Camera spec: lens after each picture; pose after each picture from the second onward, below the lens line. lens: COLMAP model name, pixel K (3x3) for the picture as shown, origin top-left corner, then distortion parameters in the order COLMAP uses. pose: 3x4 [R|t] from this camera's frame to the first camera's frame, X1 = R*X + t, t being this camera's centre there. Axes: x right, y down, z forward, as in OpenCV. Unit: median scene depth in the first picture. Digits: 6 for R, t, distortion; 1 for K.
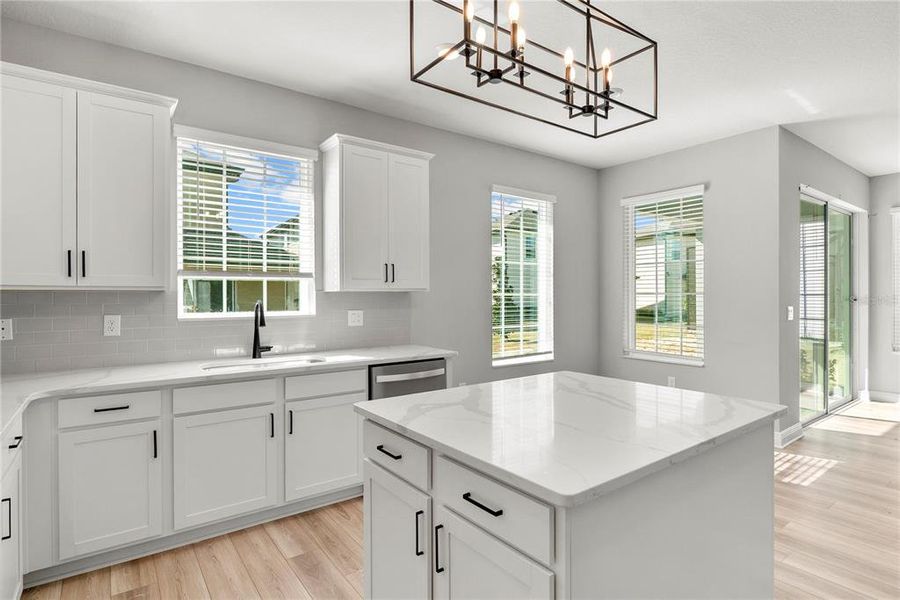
lens RADIAL K [[470.1, 0, 457.8], [0, 470.1, 300.1], [0, 0, 1]] dist [0.000056, -0.001269]
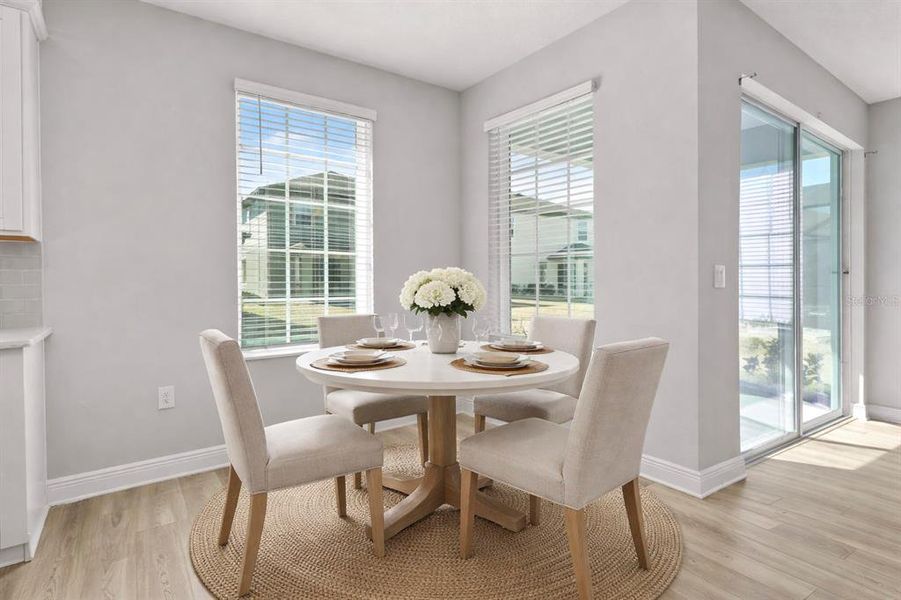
lens RADIAL K [[481.8, 0, 453.4], [0, 481.8, 294.0], [0, 0, 1]] dist [0.000088, 0.000205]
pose [[0.999480, 0.011223, -0.030213, 0.305927], [-0.011664, 0.999828, -0.014442, 0.050728], [0.030046, 0.014787, 0.999439, 0.287157]]
